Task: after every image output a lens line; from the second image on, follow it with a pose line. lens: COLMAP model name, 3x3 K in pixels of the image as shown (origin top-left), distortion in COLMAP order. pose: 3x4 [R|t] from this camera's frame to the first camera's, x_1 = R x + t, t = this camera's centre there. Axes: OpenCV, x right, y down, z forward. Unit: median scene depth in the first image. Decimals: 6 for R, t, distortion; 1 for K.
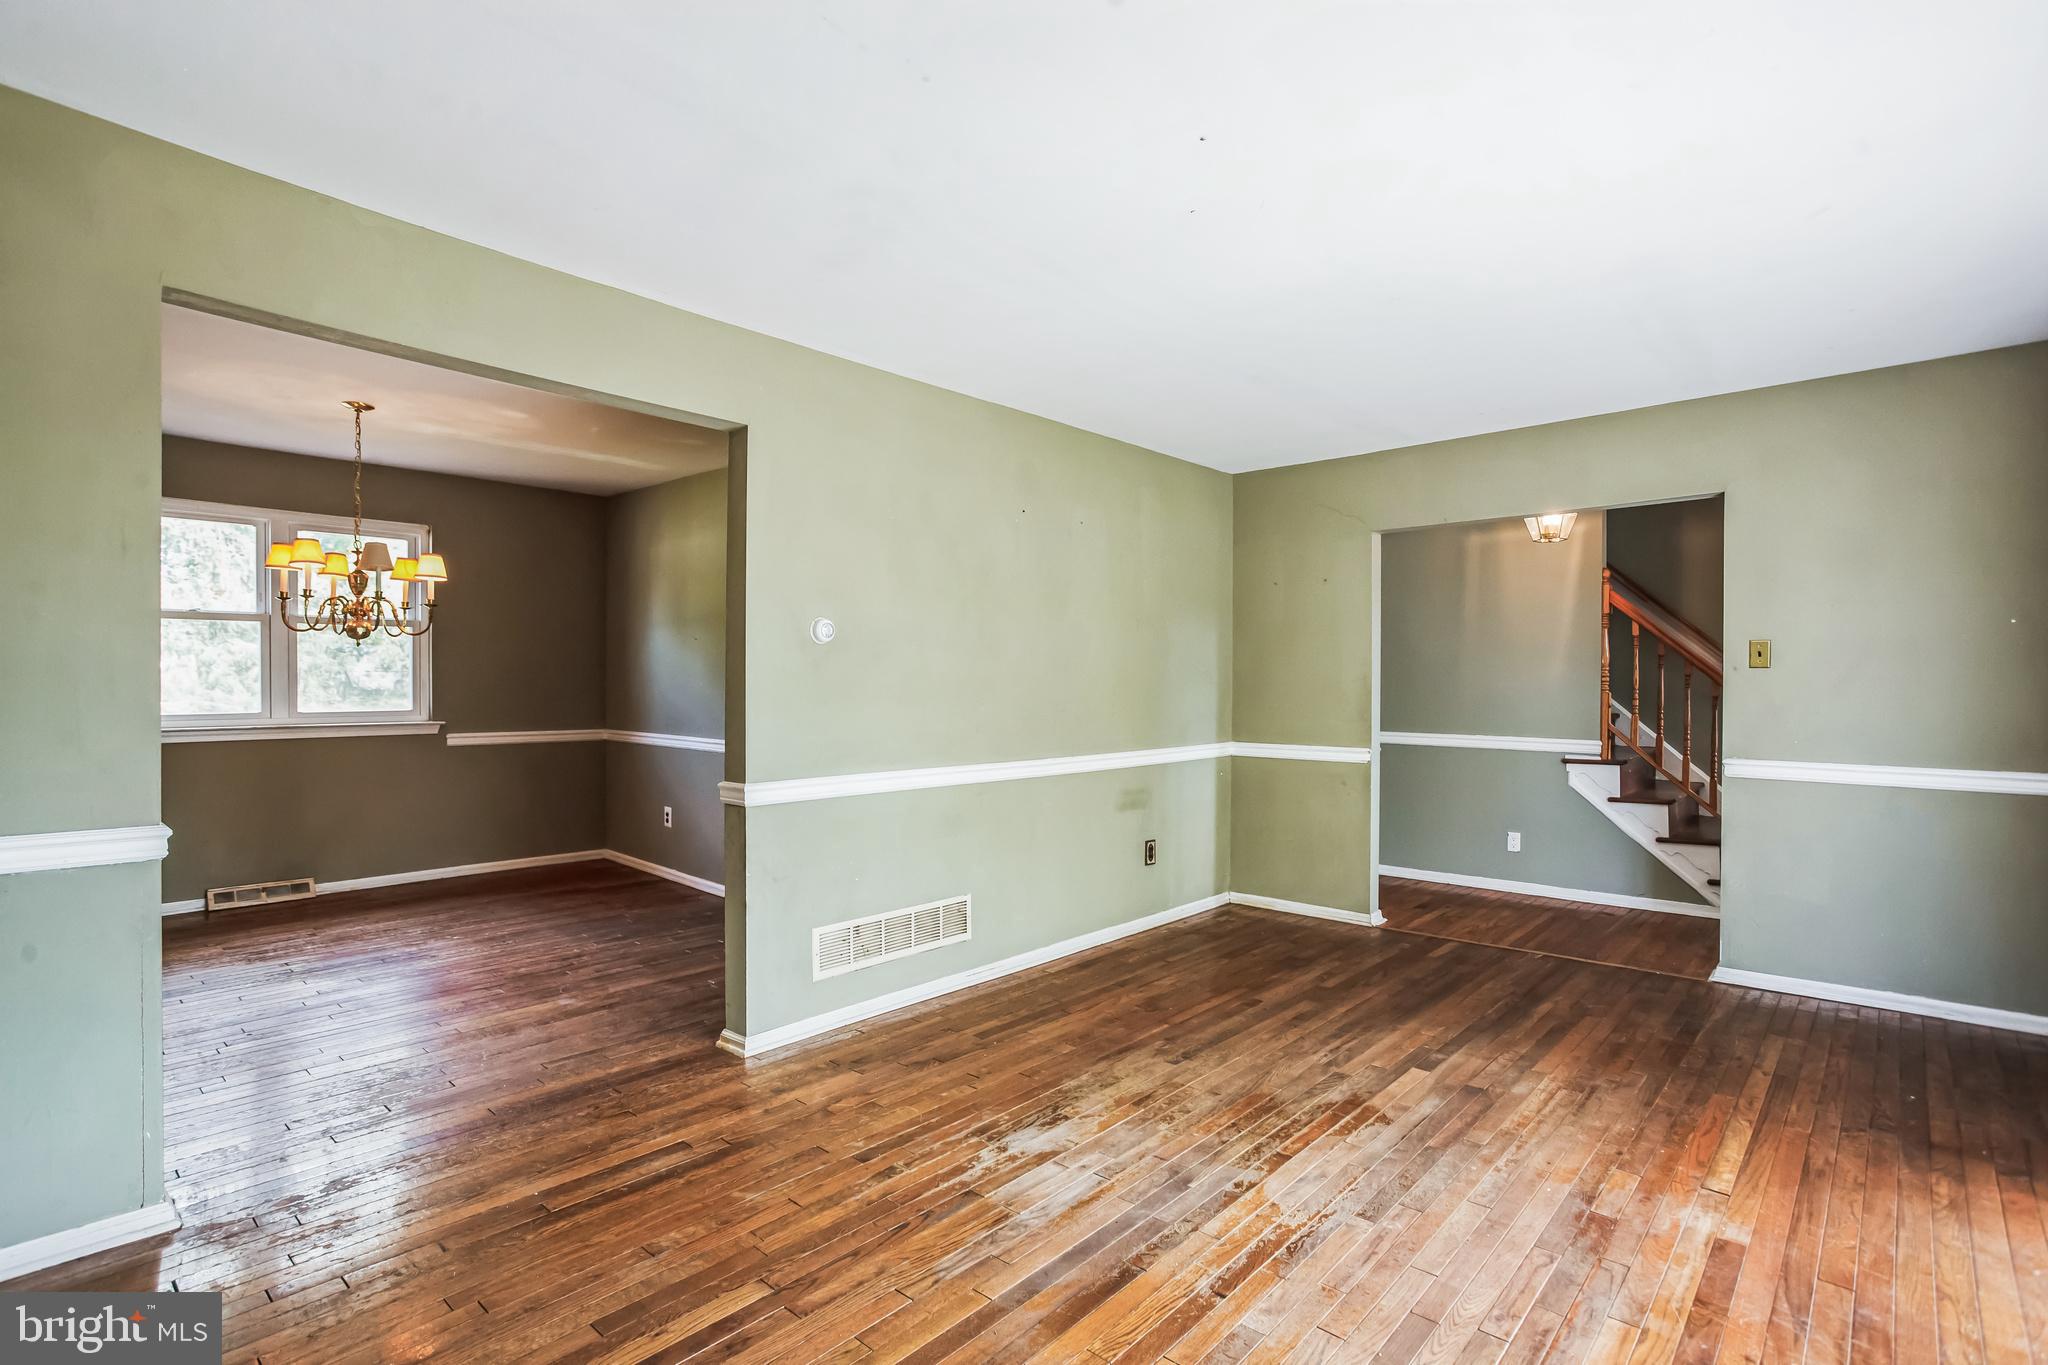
lens RADIAL K [[995.0, 0, 1013.5], [0, 995.0, 687.4], [0, 0, 1]] dist [-0.049080, 0.033590]
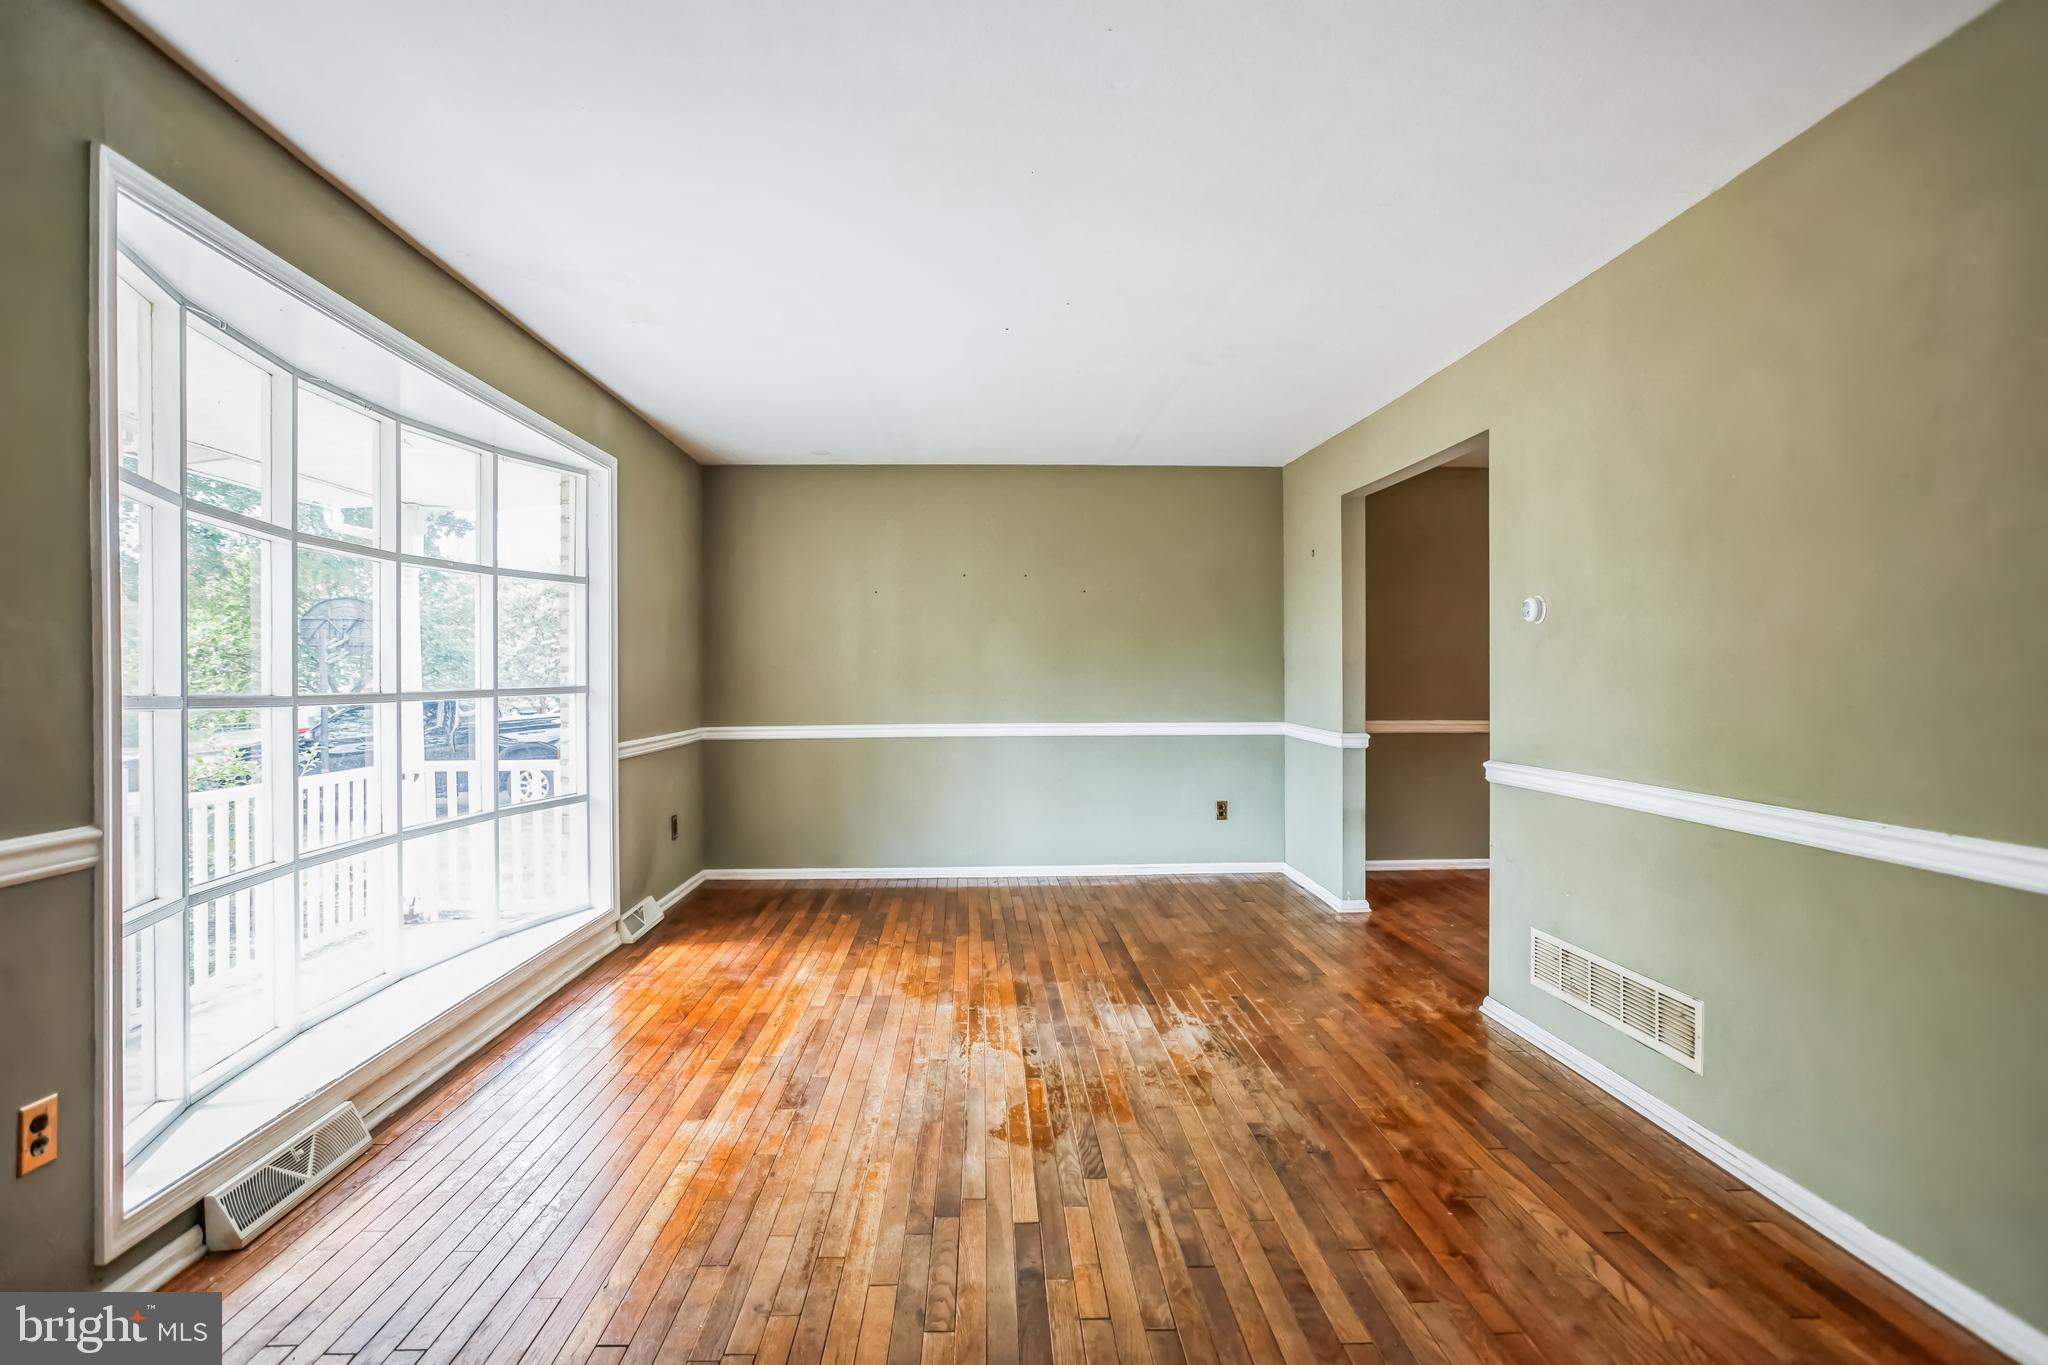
lens RADIAL K [[1010.3, 0, 1008.6], [0, 1010.3, 688.7], [0, 0, 1]] dist [-0.056205, 0.035898]
pose [[-0.717464, 0.005895, -0.696571, 0.933234], [-0.003230, 0.999925, 0.011789, 0.009034], [0.696588, 0.010708, -0.717391, 1.530077]]
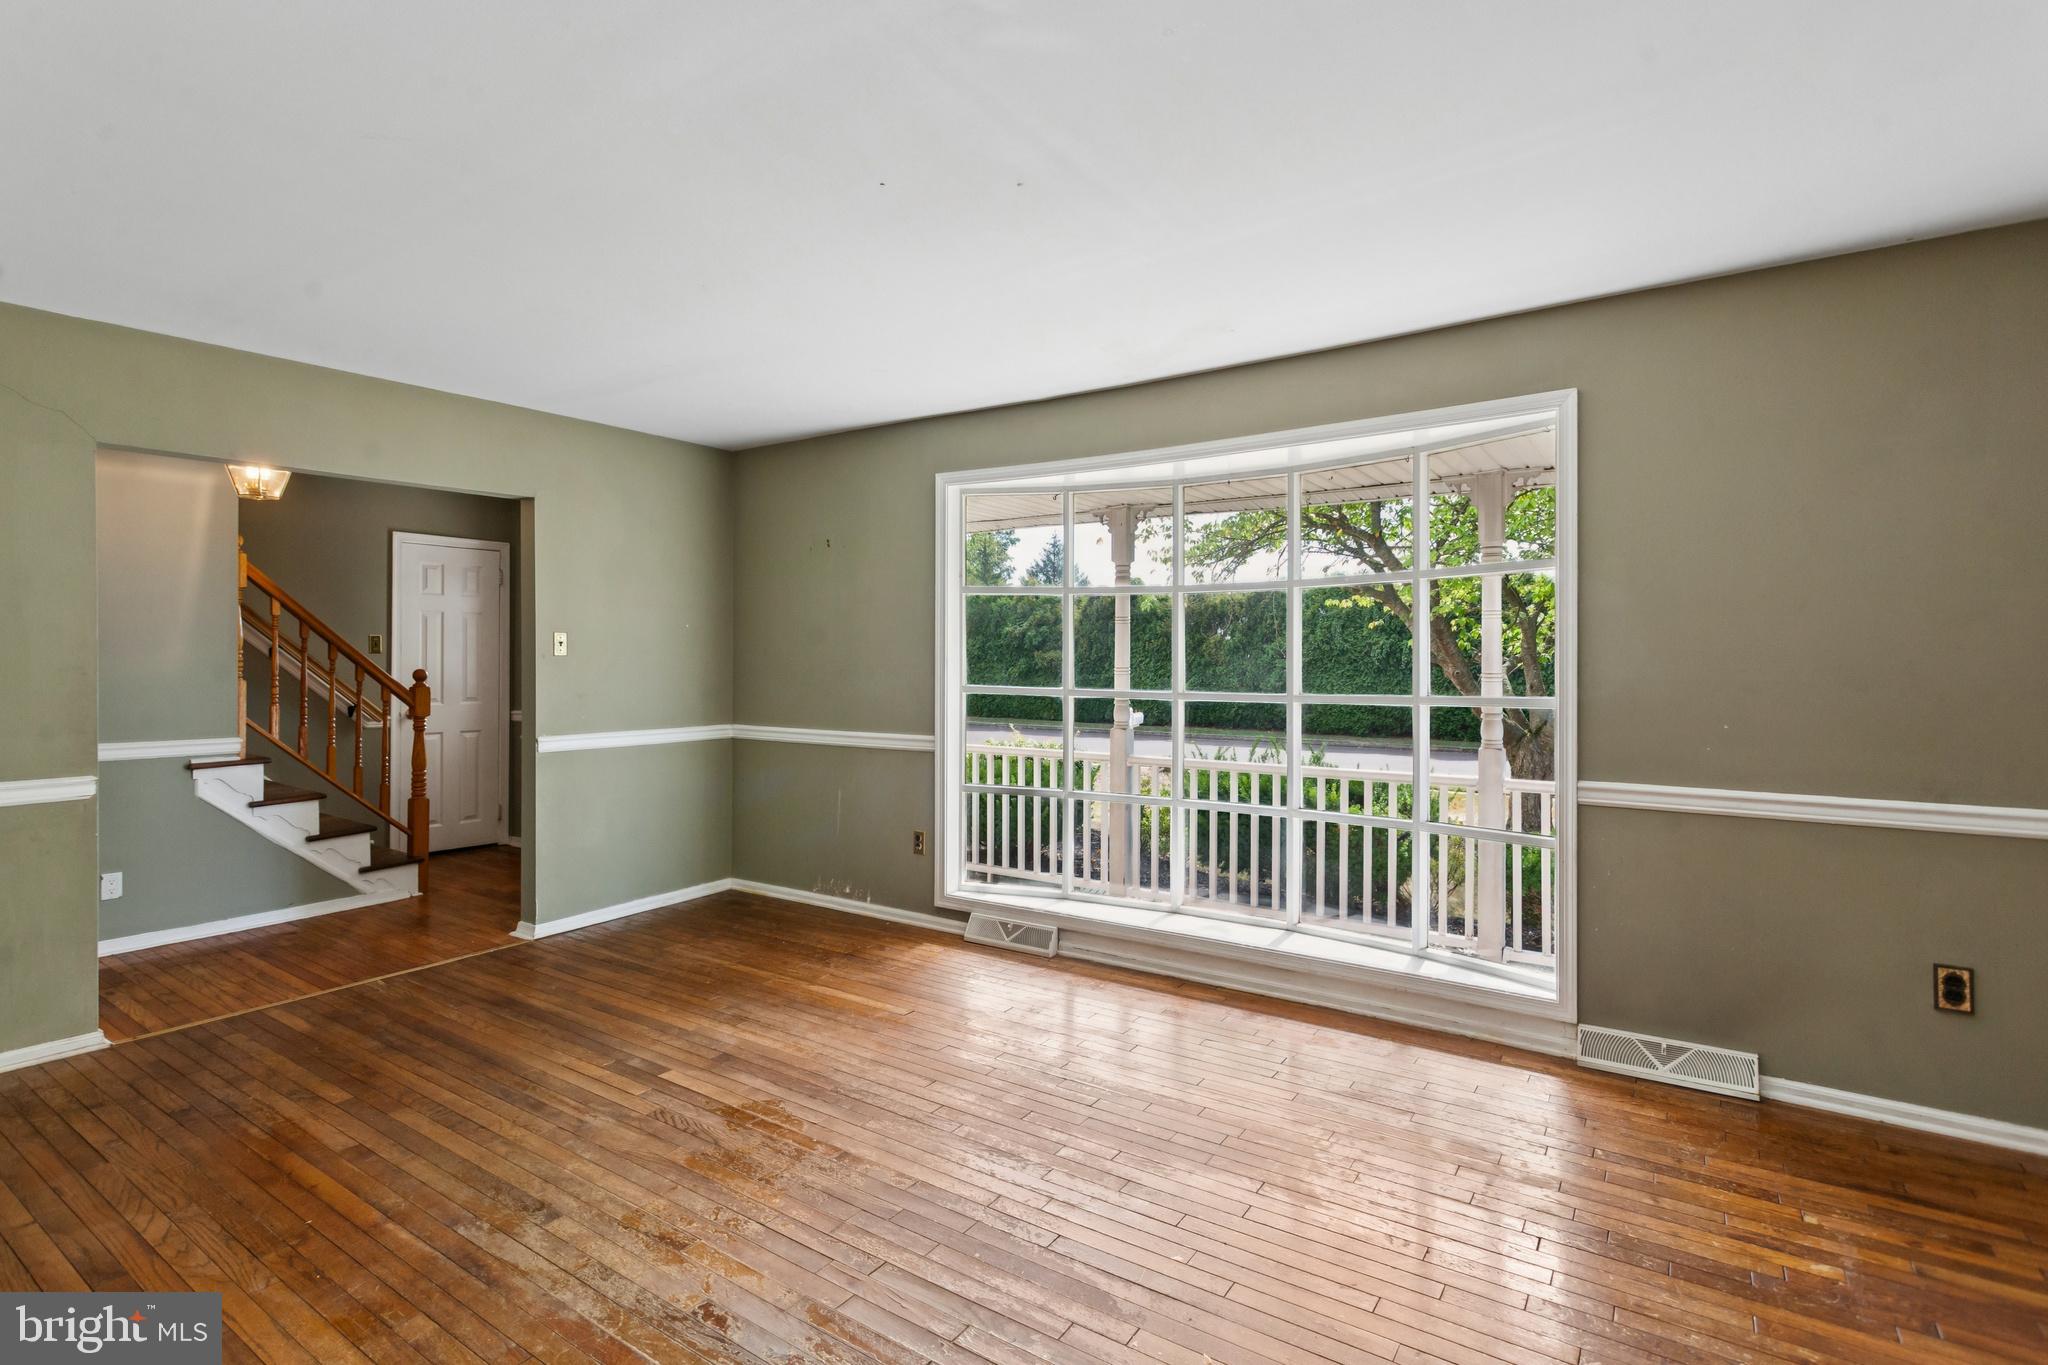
lens RADIAL K [[990.6, 0, 1046.8], [0, 990.6, 663.2], [0, 0, 1]] dist [-0.059962, 0.051665]
pose [[-0.162833, -0.007544, 0.986625, -0.616848], [0.004234, 0.999956, 0.008345, -0.024805], [-0.986645, 0.005536, -0.162794, 0.804668]]
